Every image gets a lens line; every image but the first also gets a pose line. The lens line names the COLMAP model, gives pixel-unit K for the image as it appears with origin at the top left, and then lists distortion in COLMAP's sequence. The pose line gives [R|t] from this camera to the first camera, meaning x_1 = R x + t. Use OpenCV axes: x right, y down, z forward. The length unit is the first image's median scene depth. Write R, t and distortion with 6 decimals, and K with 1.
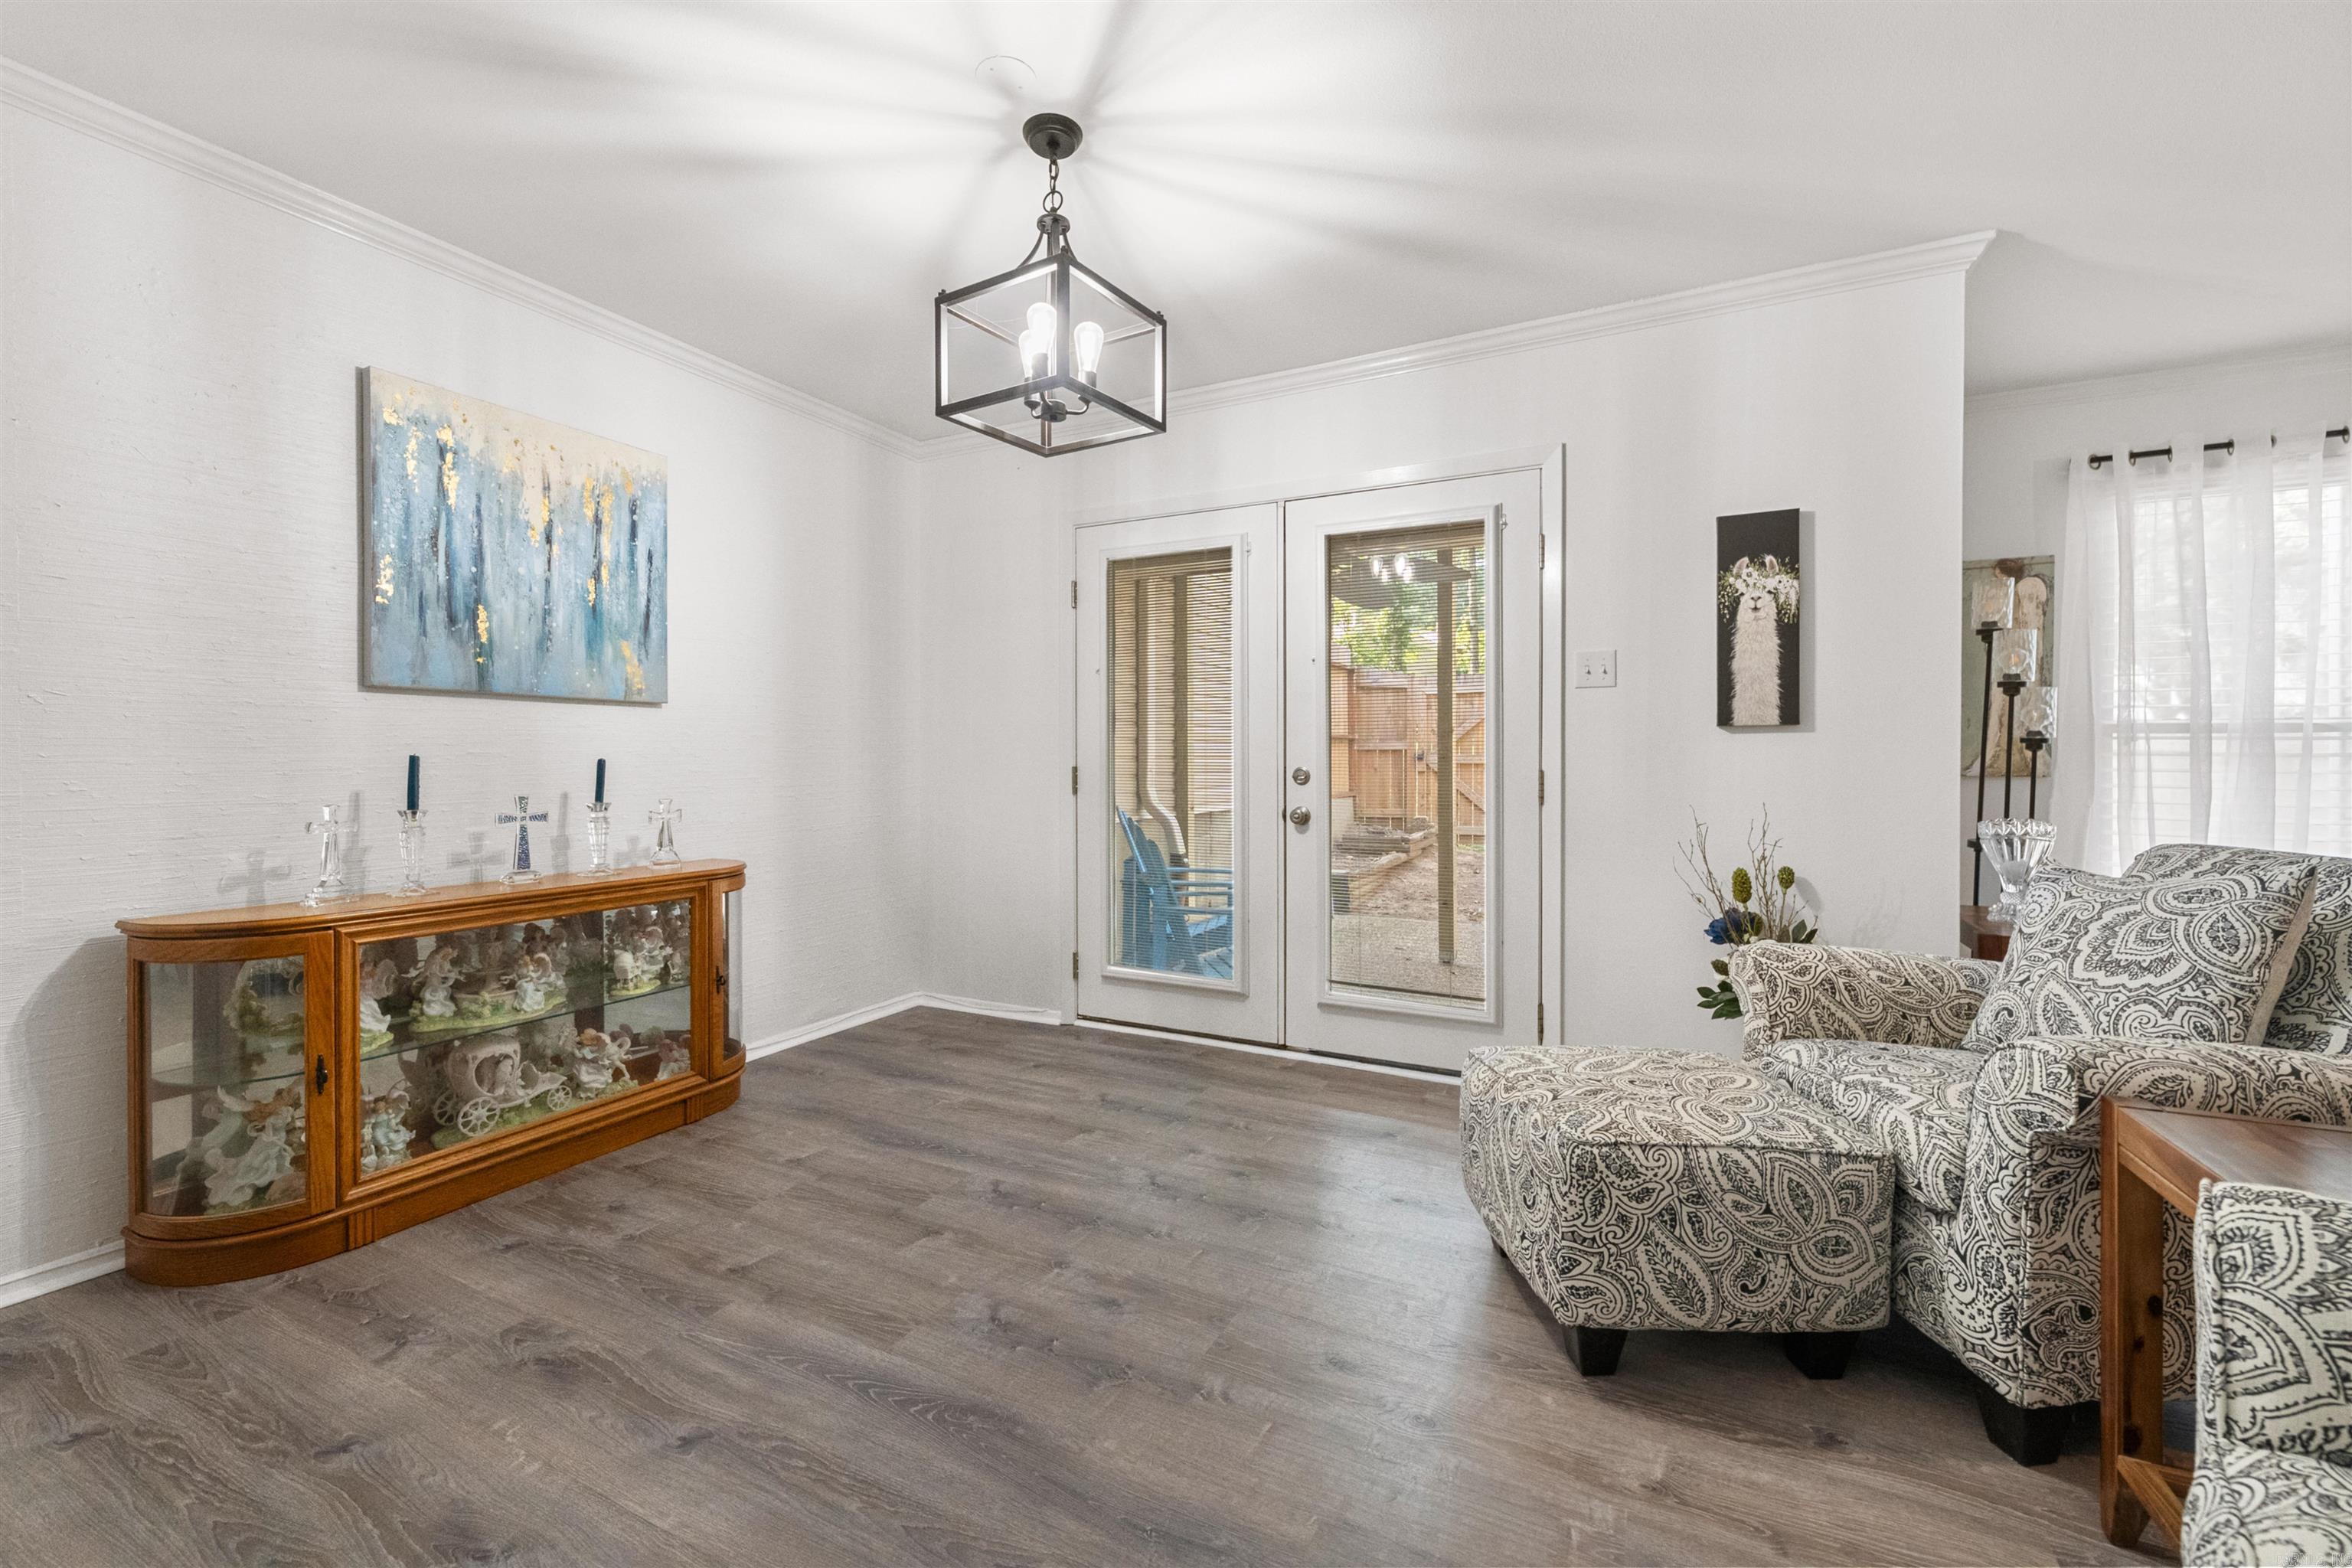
lens RADIAL K [[945.5, 0, 1179.1], [0, 945.5, 770.2], [0, 0, 1]] dist [-0.001012, -0.000270]
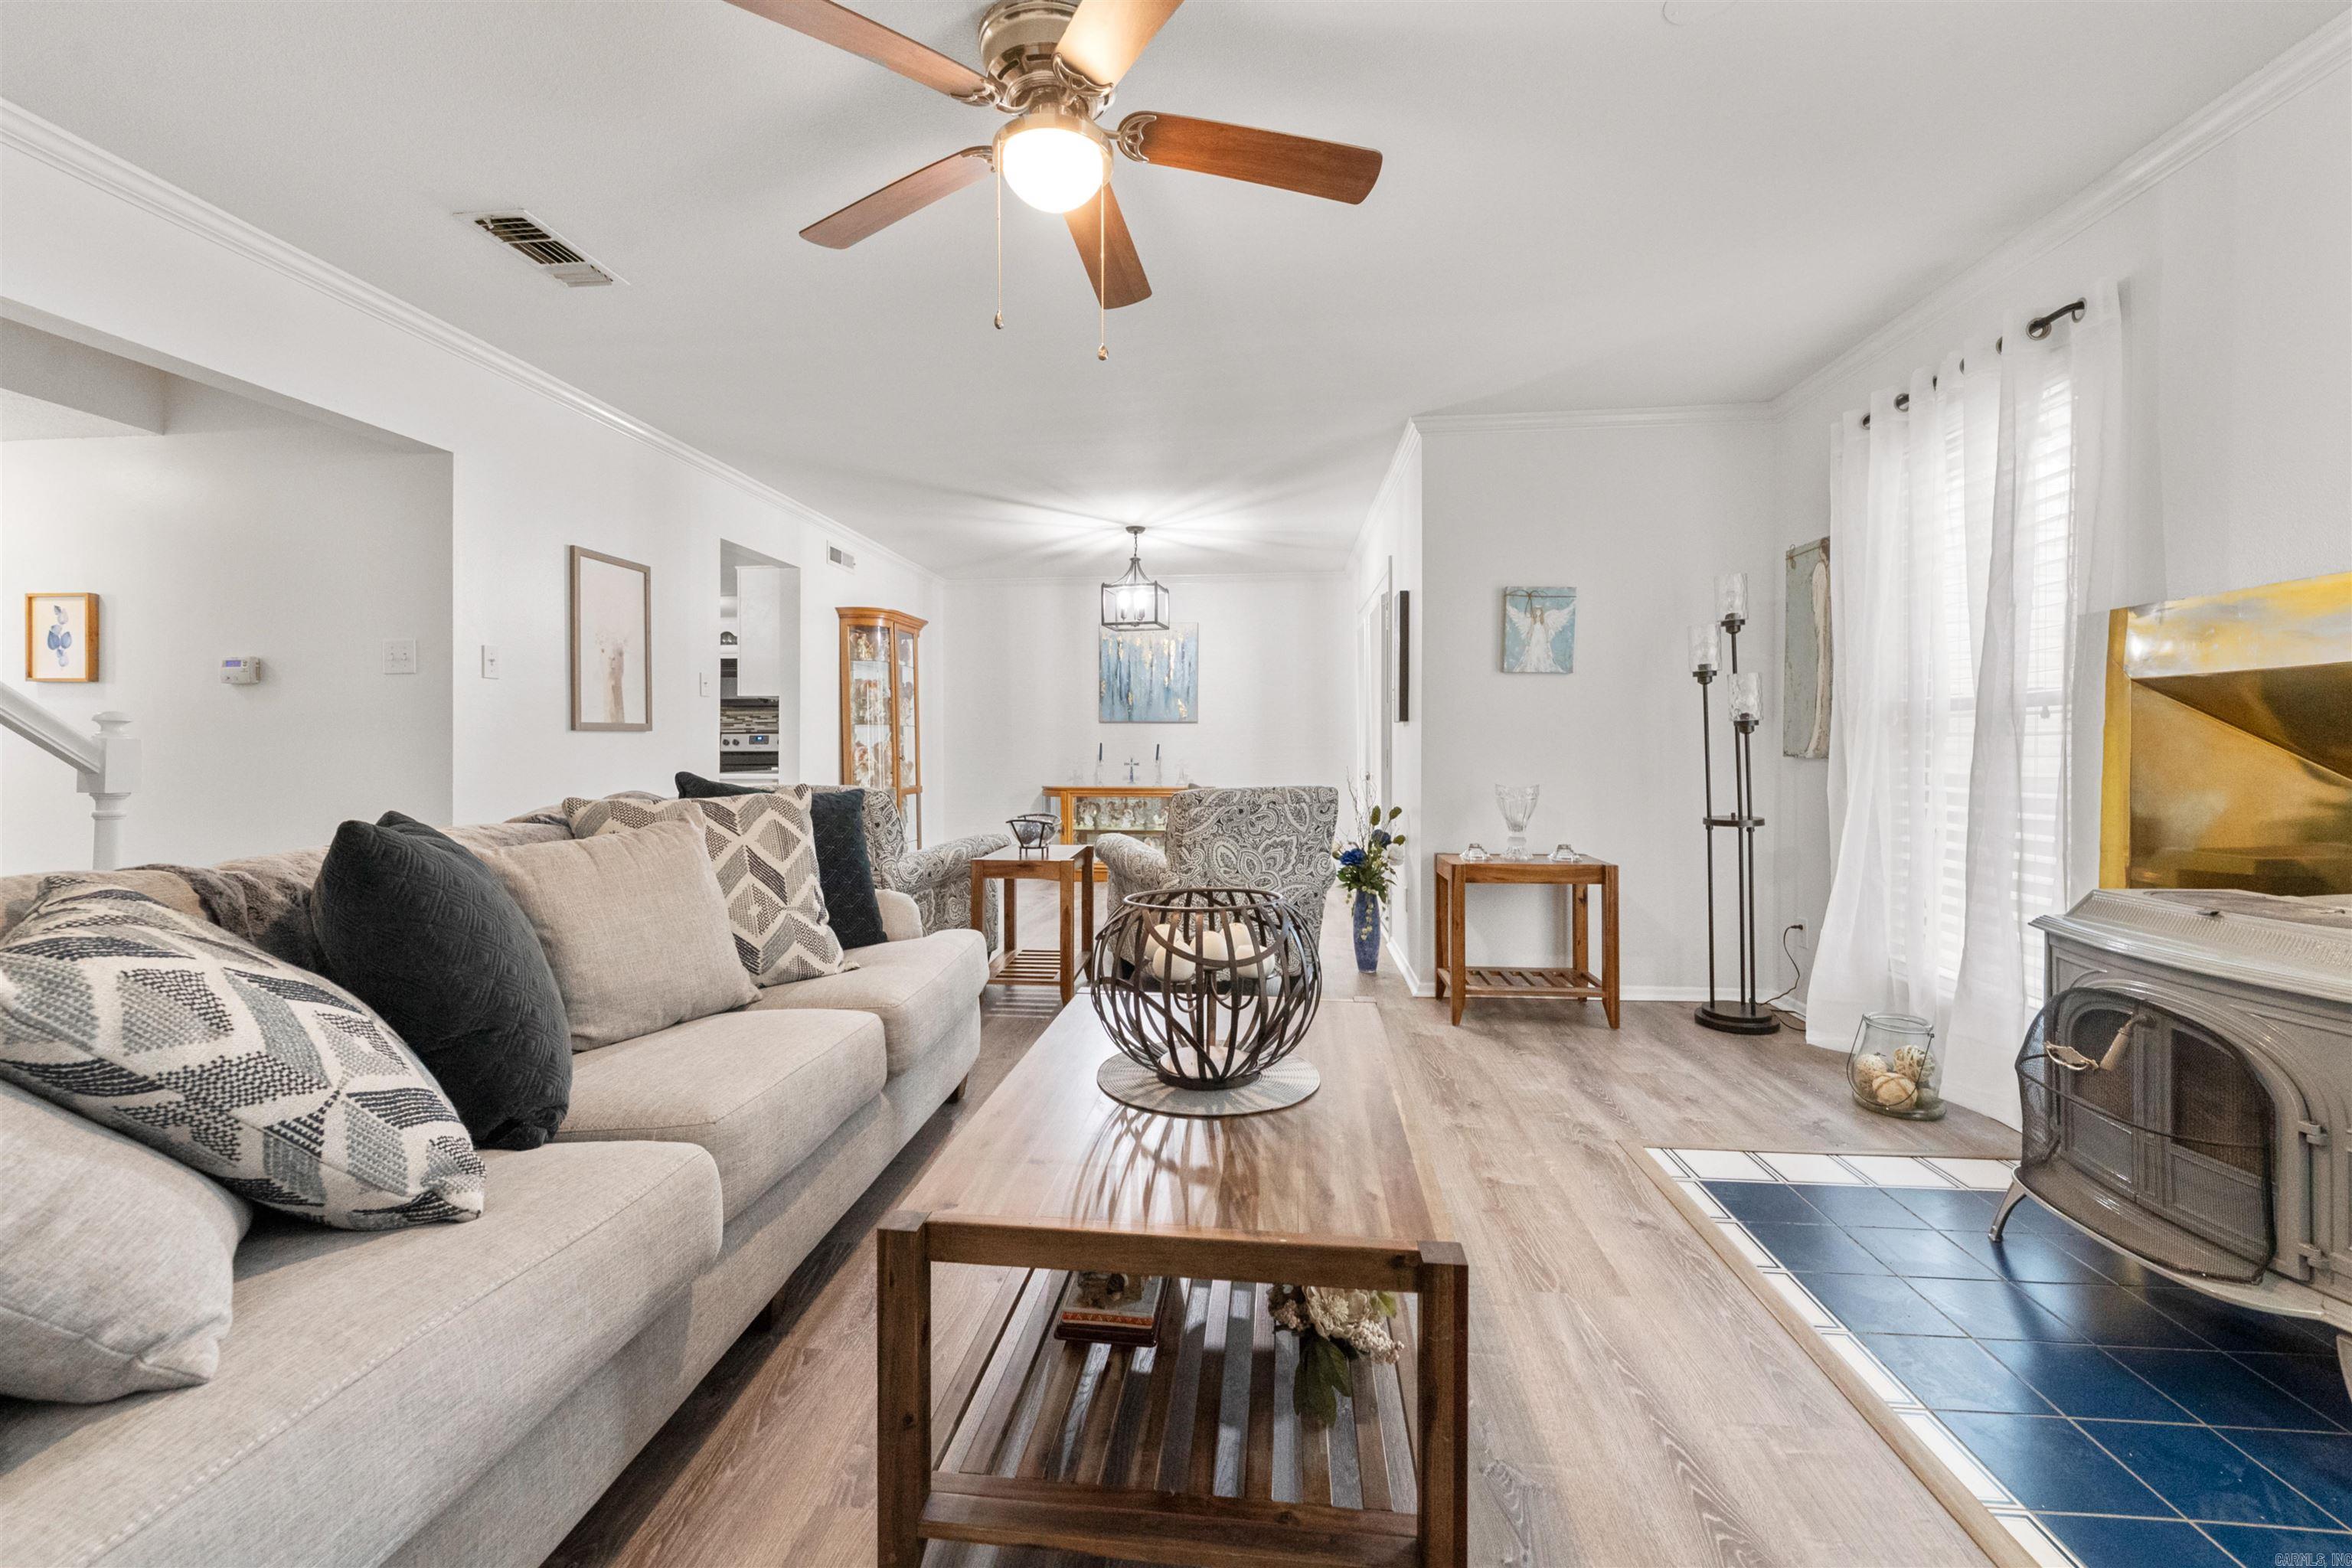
lens RADIAL K [[980.6, 0, 1170.3], [0, 980.6, 738.7], [0, 0, 1]] dist [0.000809, -0.000520]
pose [[0.361036, -0.008747, -0.932511, 2.076597], [-0.010084, 0.999861, -0.013283, 0.009877], [0.932497, 0.014199, 0.360898, 0.010675]]
